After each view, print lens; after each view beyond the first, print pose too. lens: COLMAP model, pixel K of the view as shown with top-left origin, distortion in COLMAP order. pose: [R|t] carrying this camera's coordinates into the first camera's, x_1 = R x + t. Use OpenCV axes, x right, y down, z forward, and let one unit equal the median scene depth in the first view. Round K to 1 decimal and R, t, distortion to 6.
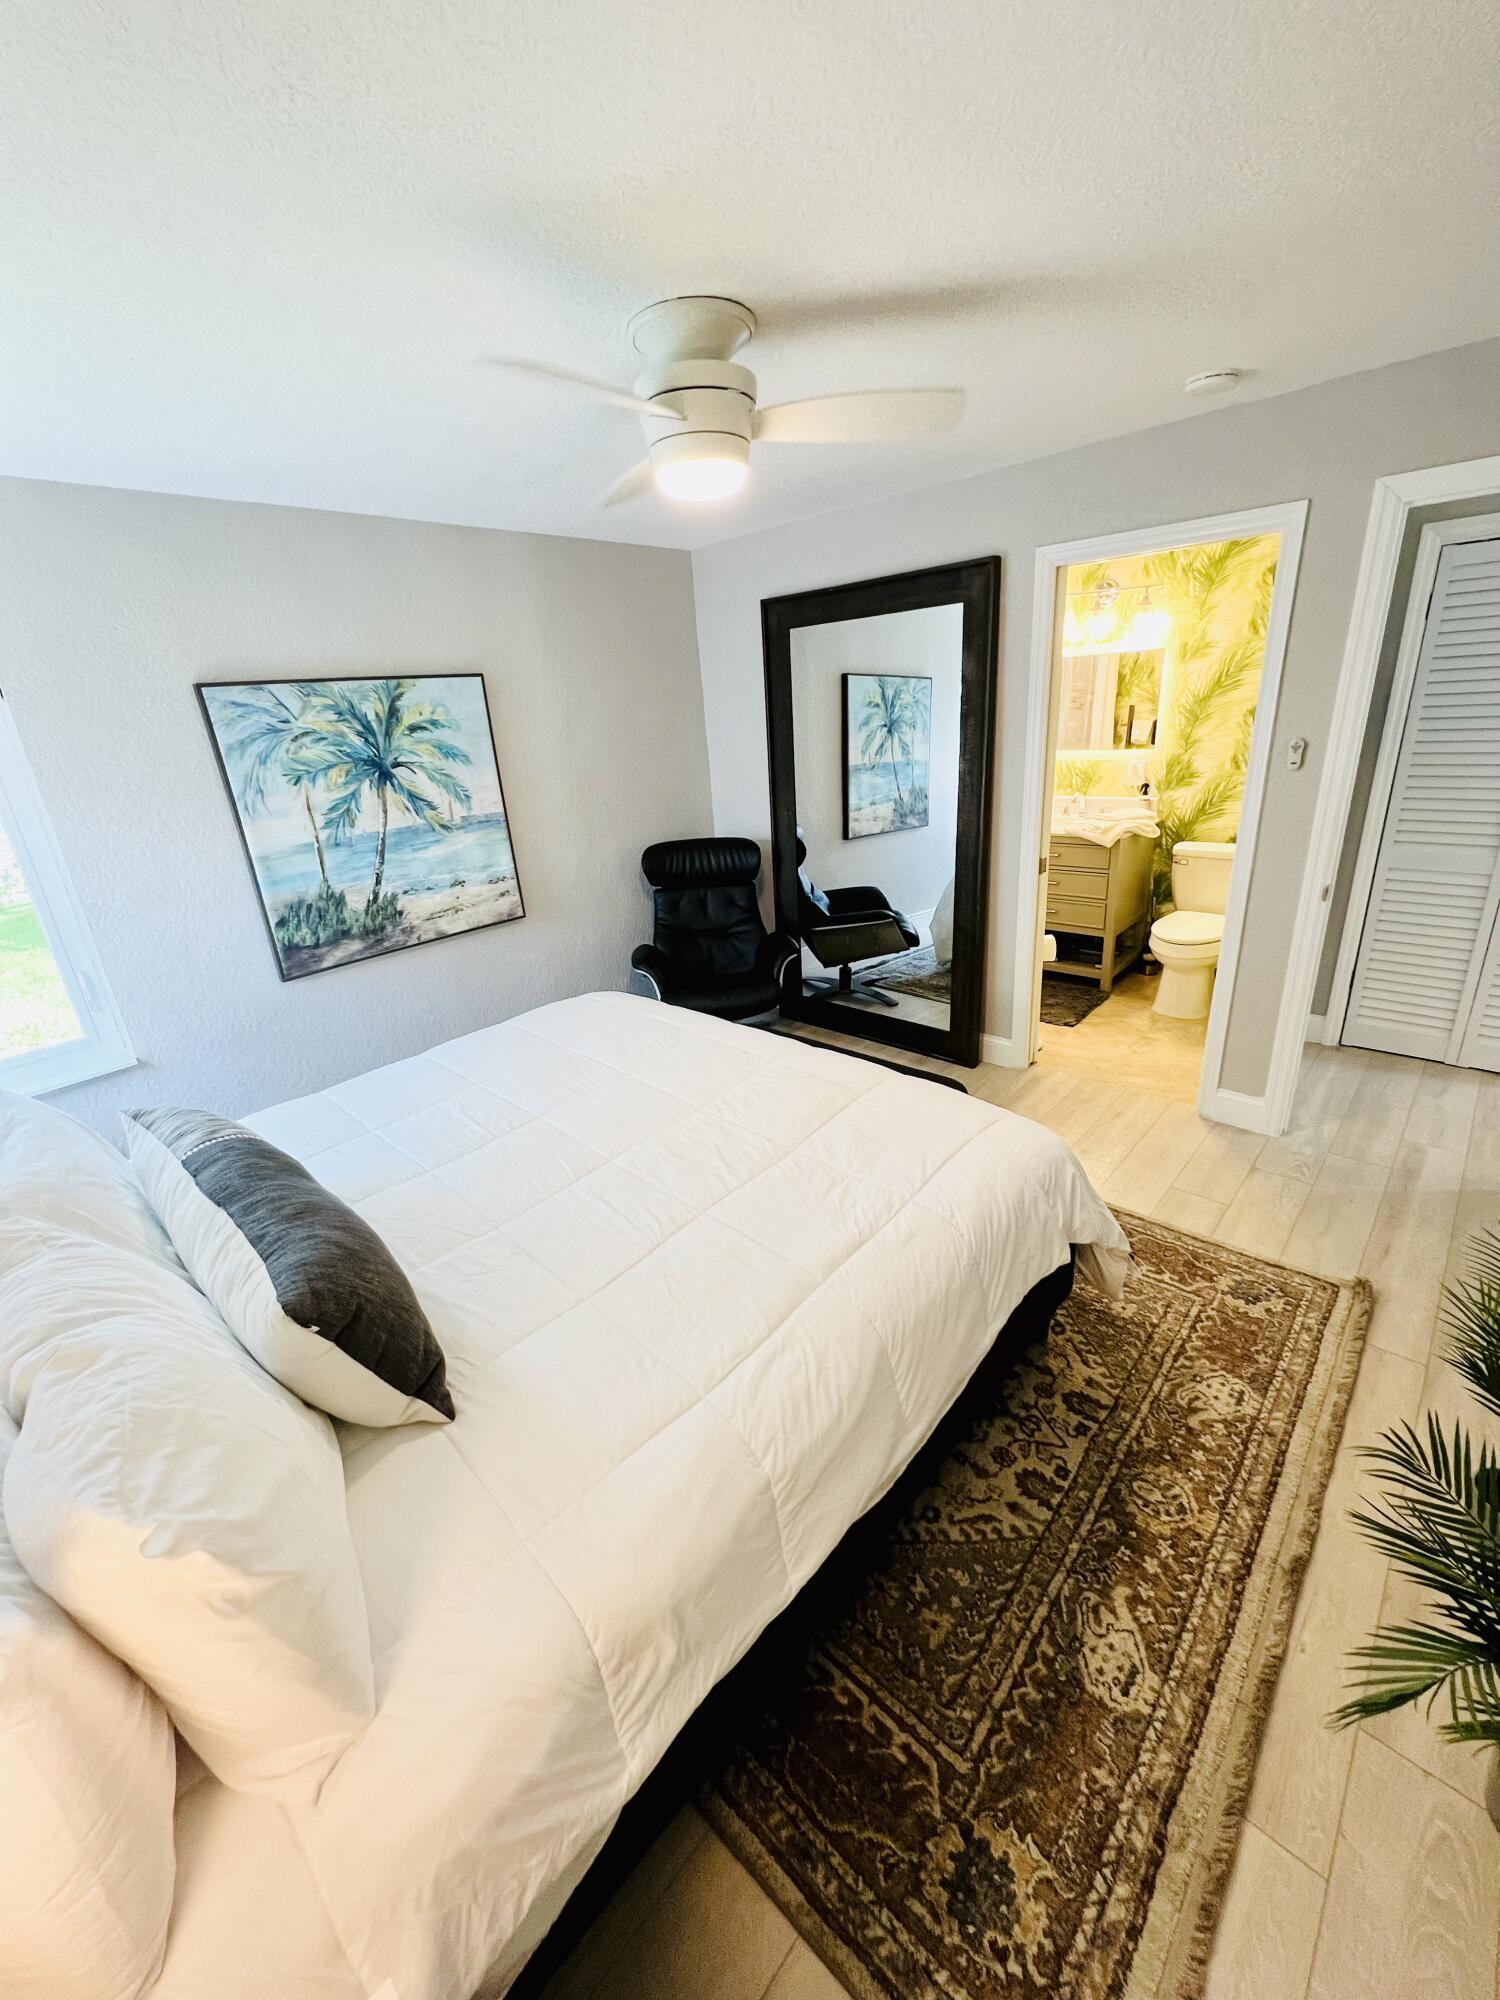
lens RADIAL K [[799.8, 0, 748.5], [0, 799.8, 996.3], [0, 0, 1]] dist [-0.000222, 0.000512]
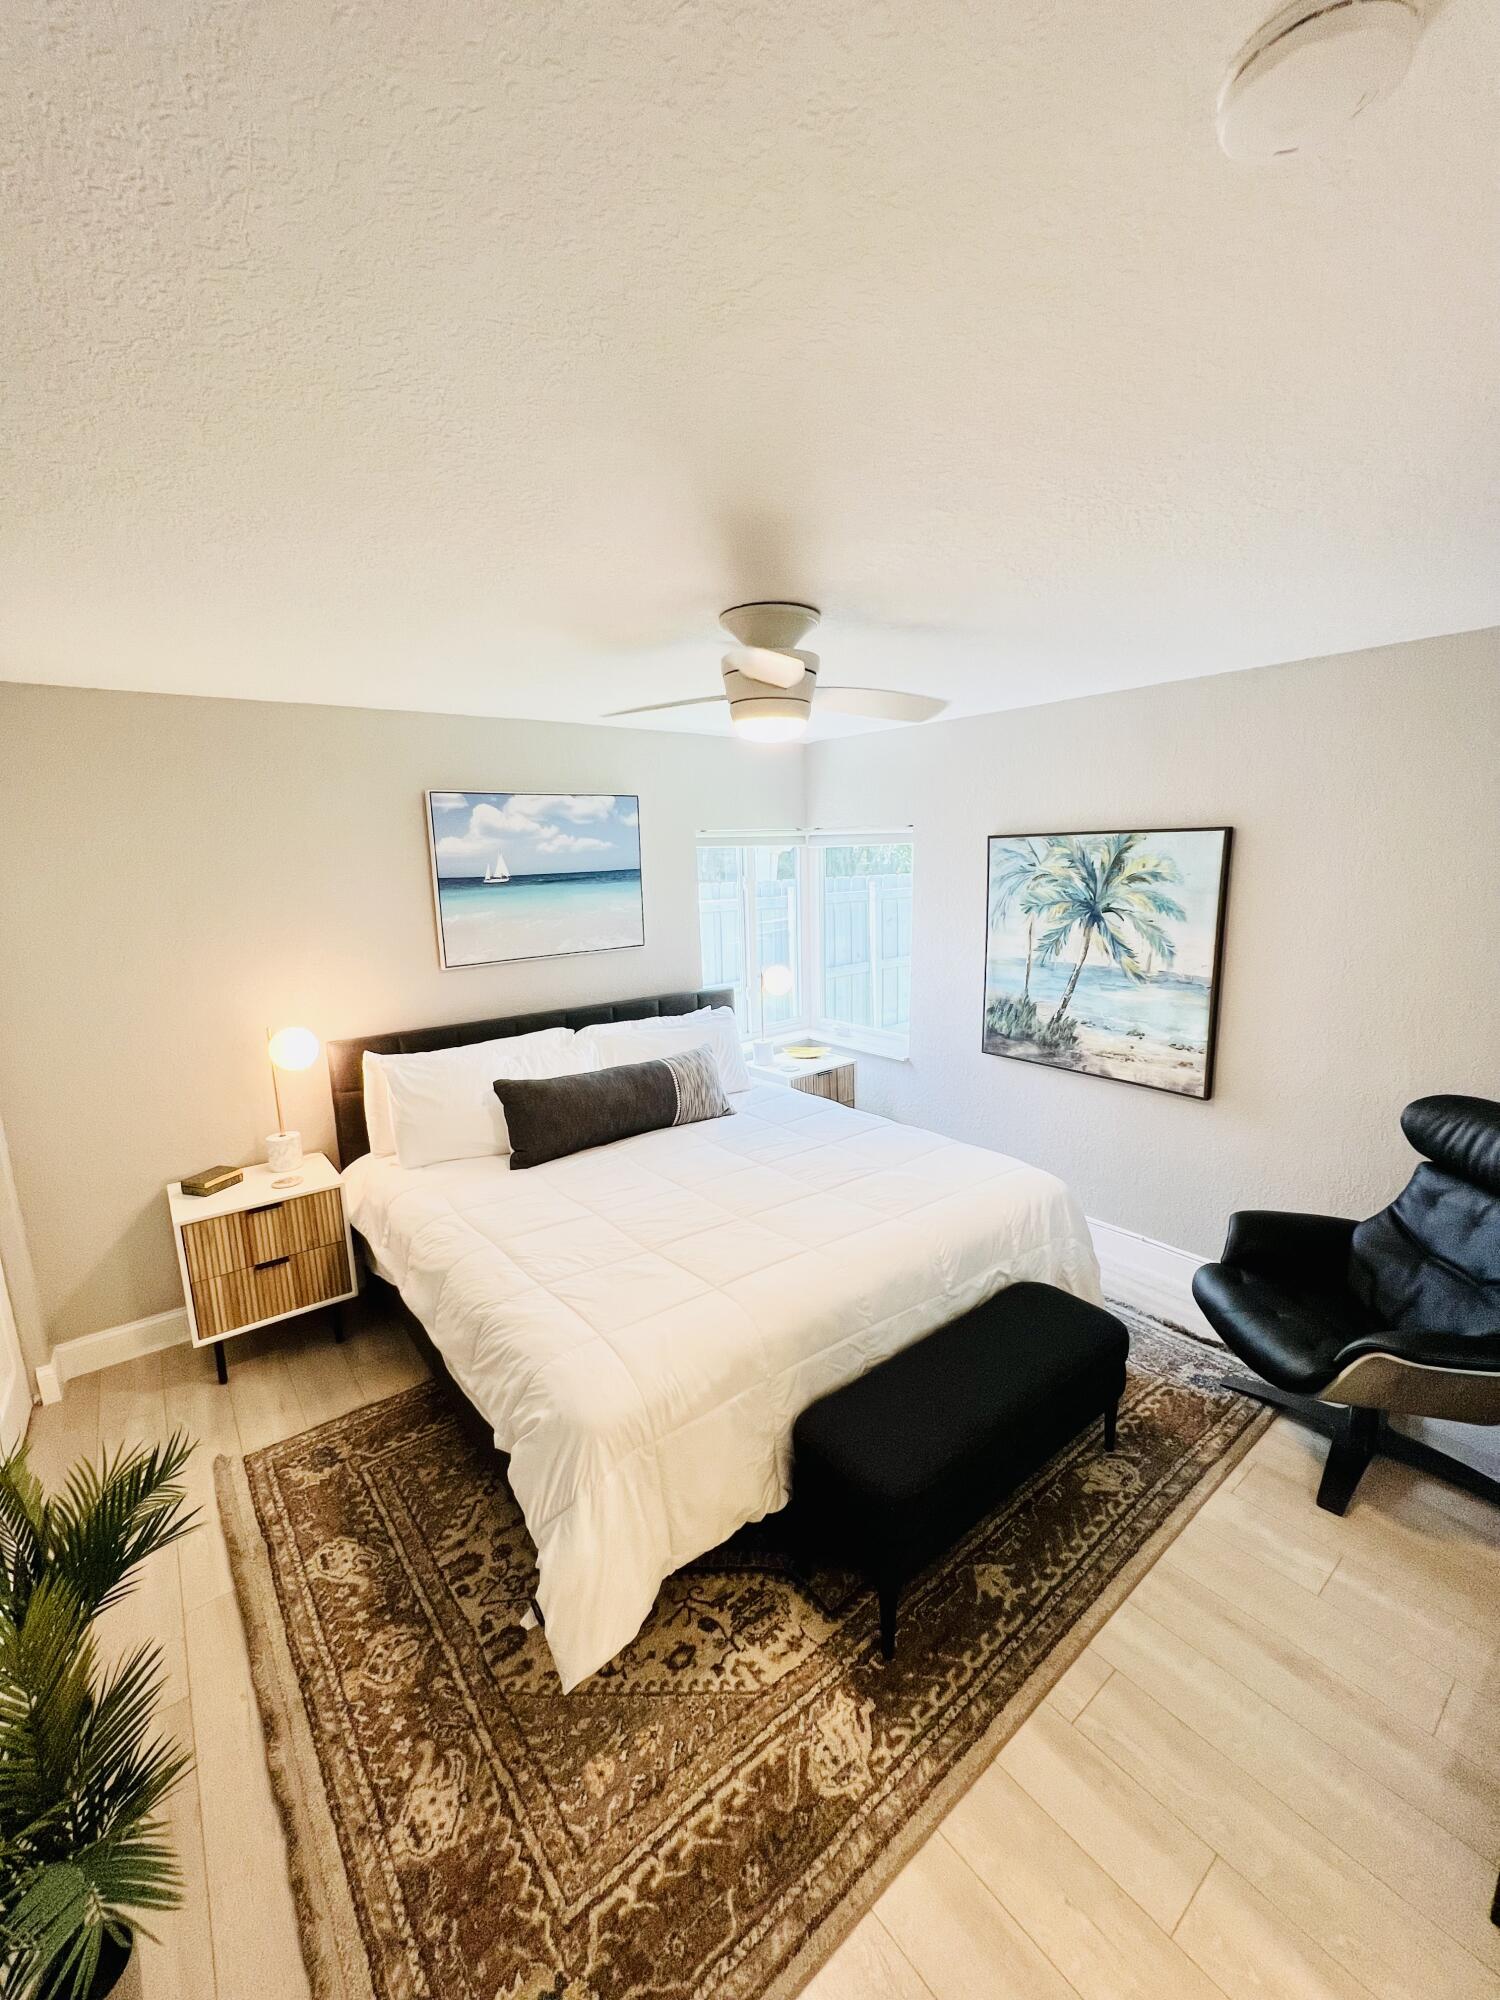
lens RADIAL K [[799.8, 0, 748.5], [0, 799.8, 996.3], [0, 0, 1]] dist [-0.000222, 0.000512]
pose [[-0.152277, 0.249573, -0.956308, 1.041949], [-0.309943, 0.906723, 0.285986, -0.526066], [0.938481, 0.339950, -0.060720, 1.012359]]
